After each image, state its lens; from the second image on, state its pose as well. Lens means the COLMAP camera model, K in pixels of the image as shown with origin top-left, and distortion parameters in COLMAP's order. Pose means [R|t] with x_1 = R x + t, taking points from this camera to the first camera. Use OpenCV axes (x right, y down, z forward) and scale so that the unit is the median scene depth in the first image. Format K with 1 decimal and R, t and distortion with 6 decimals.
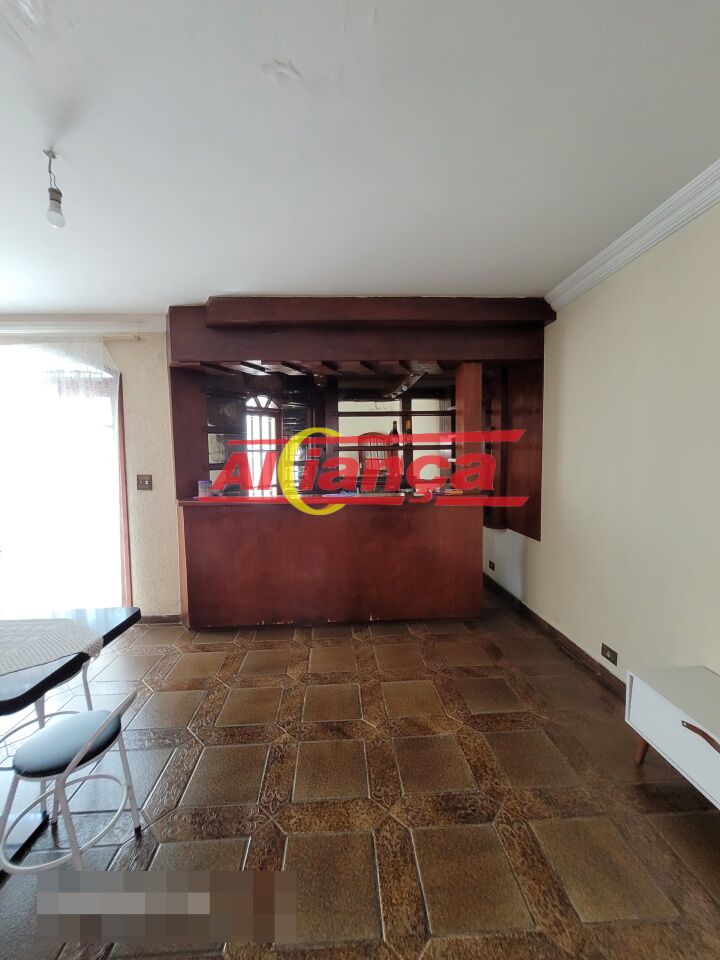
lens RADIAL K [[375.6, 0, 354.5], [0, 375.6, 482.4], [0, 0, 1]] dist [-0.000168, -0.000548]
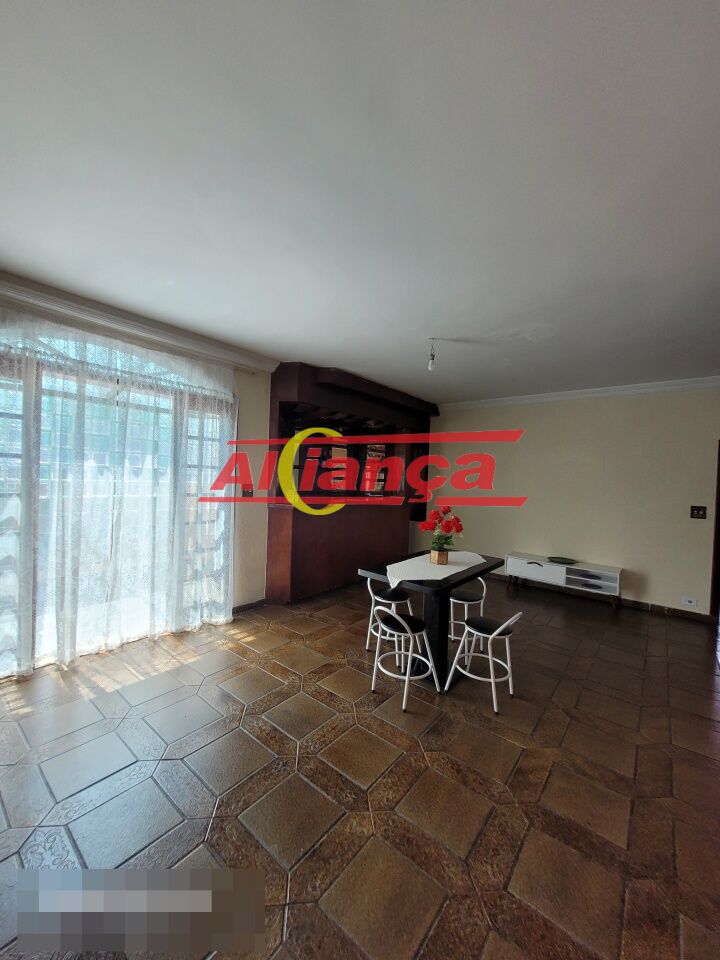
lens RADIAL K [[380.1, 0, 353.0], [0, 380.1, 485.1], [0, 0, 1]] dist [-0.022328, 0.006886]
pose [[0.665162, 0.023097, 0.746342, -1.292806], [0.001957, 0.999464, -0.032675, 0.023868], [-0.746697, 0.023194, 0.664760, -0.051787]]
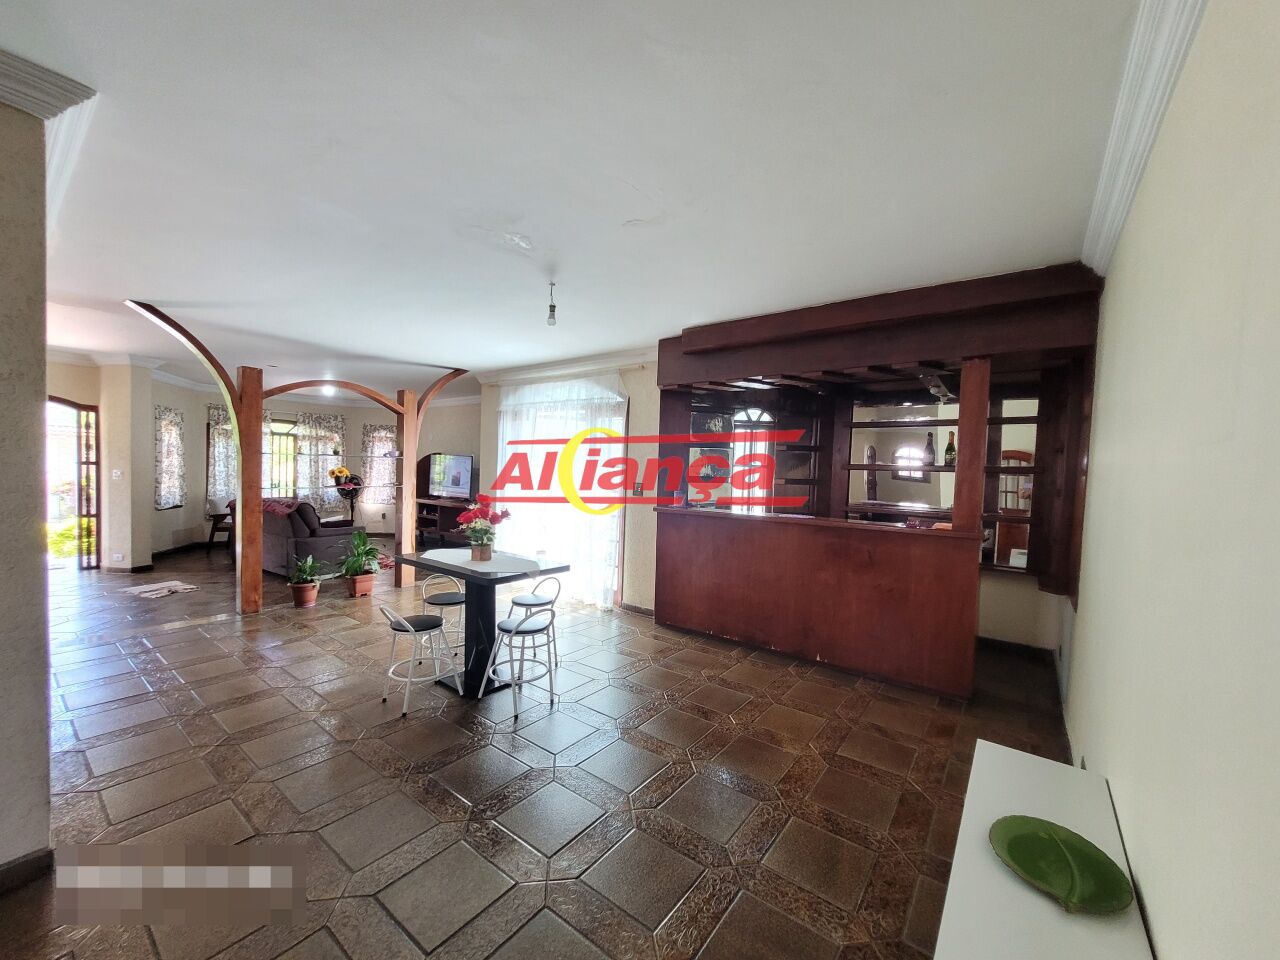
lens RADIAL K [[506.8, 0, 644.6], [0, 506.8, 493.3], [0, 0, 1]] dist [-0.022328, 0.006886]
pose [[0.767239, 0.066927, -0.637860, 0.481516], [-0.087112, 0.996198, -0.000257, 0.011942], [0.635418, 0.055763, 0.770152, -0.205003]]
